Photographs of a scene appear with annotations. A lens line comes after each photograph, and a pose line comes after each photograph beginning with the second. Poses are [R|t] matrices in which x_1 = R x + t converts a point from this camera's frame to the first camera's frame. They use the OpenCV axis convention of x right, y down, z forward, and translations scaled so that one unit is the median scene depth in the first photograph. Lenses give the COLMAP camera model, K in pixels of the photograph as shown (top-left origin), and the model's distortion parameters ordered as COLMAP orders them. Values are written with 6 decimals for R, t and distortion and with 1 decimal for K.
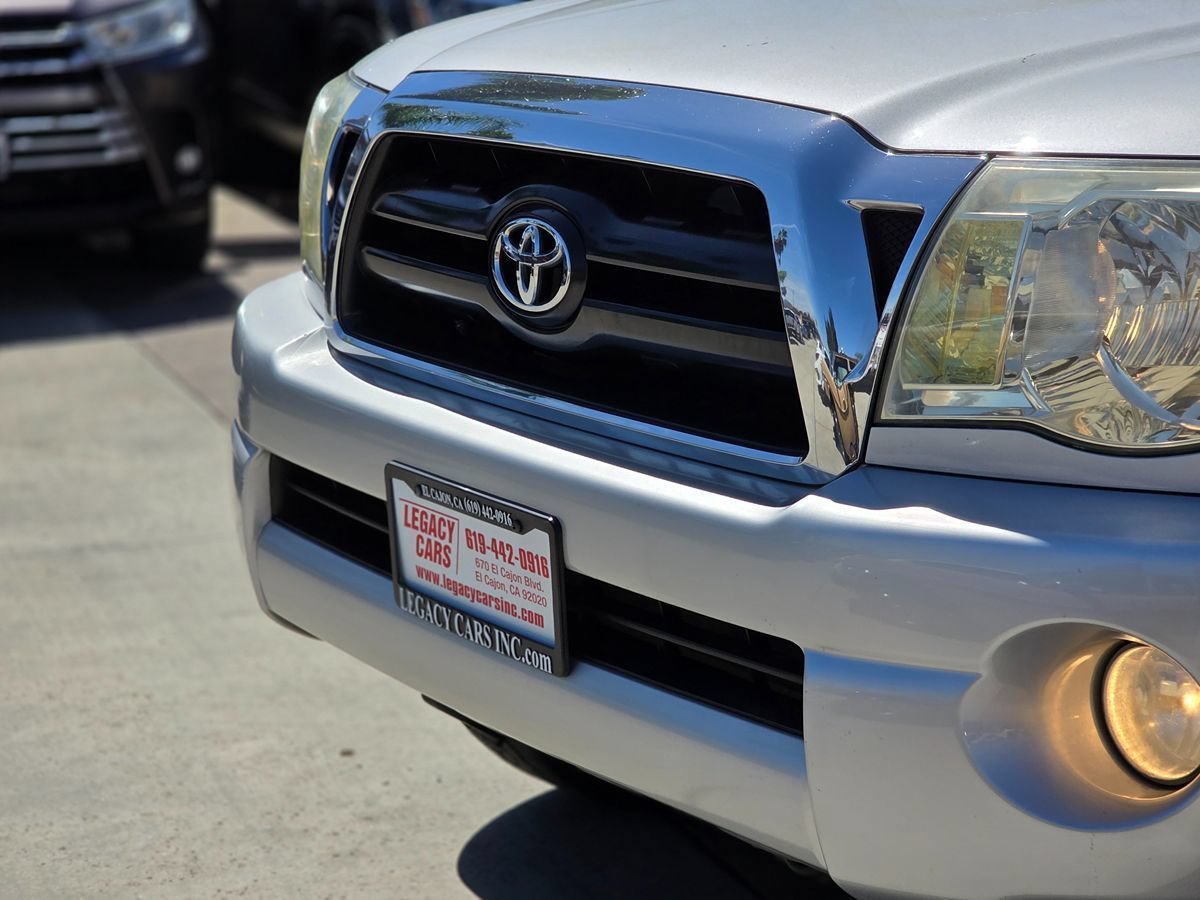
lens RADIAL K [[2579.5, 0, 601.6], [0, 2579.5, 456.8], [0, 0, 1]] dist [0.019232, 0.000000]
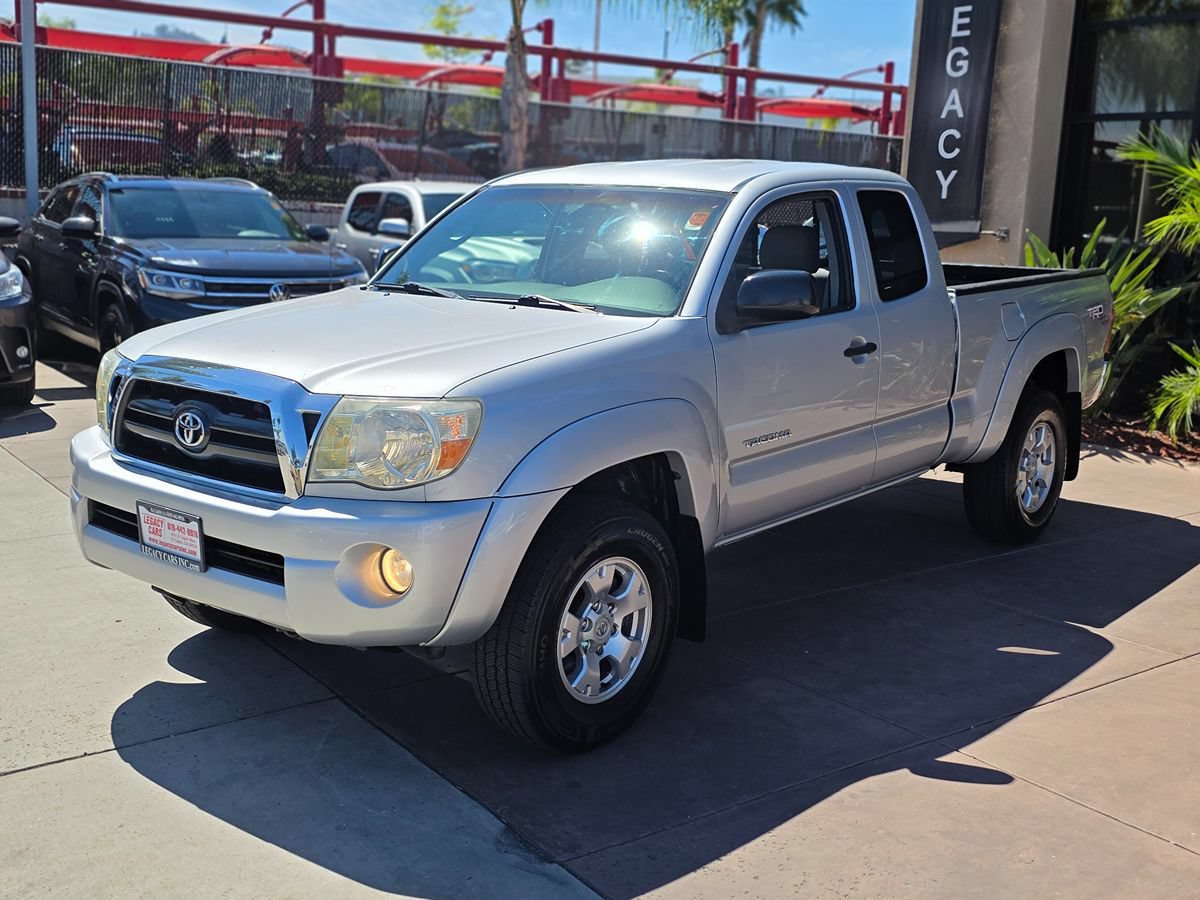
lens RADIAL K [[1301.3, 0, 600.0], [0, 1301.3, 442.4], [0, 0, 1]] dist [0.060647, 0.000000]
pose [[0.965317, -0.022088, 0.260144, 0.033379], [0.030480, 0.999136, -0.028267, -0.005017], [-0.259294, 0.035216, 0.965156, -0.509282]]
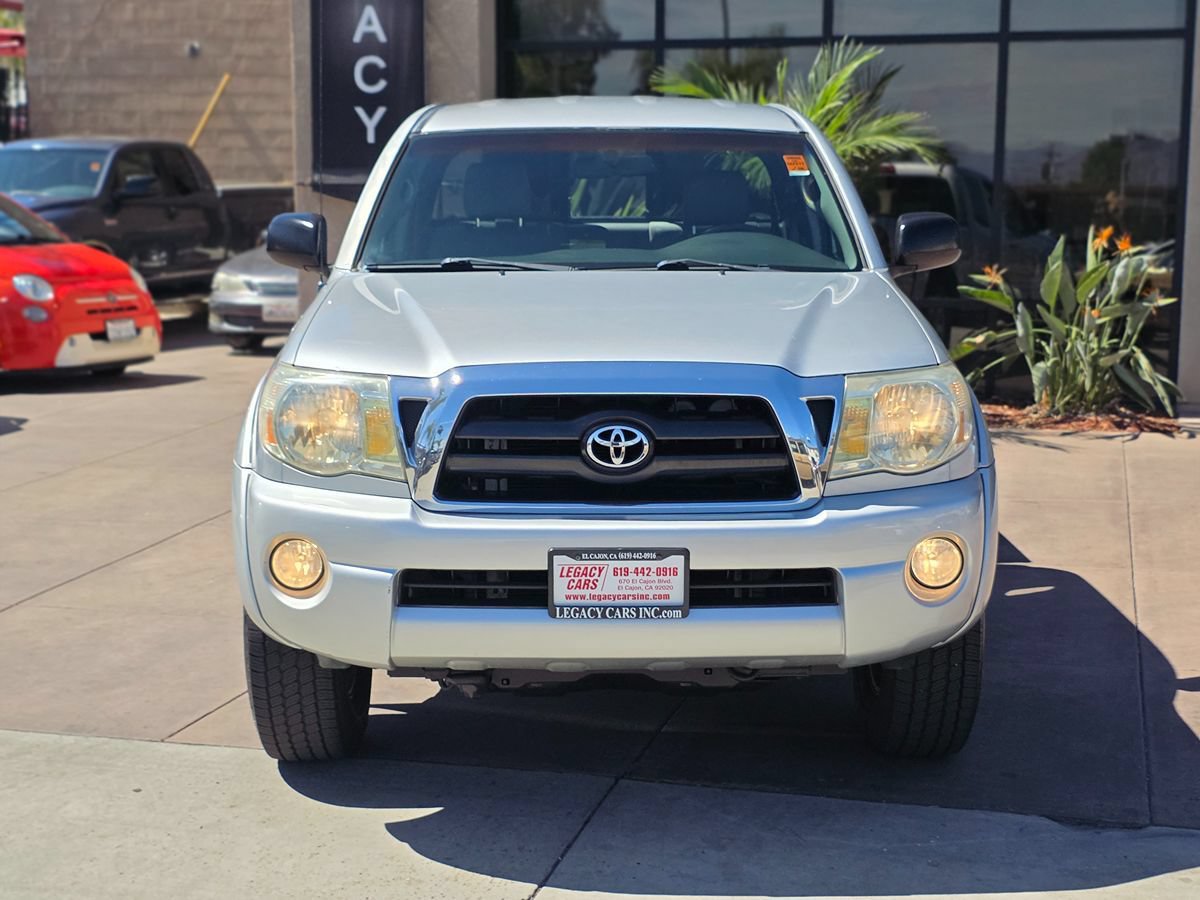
lens RADIAL K [[1823.9, 0, 600.2], [0, 1823.9, 447.8], [0, 0, 1]] dist [0.131935, 0.000000]
pose [[0.571331, -0.124882, 0.811163, -1.307556], [0.177428, 0.983777, 0.026488, -0.115981], [-0.801311, 0.128790, 0.584220, 0.082795]]
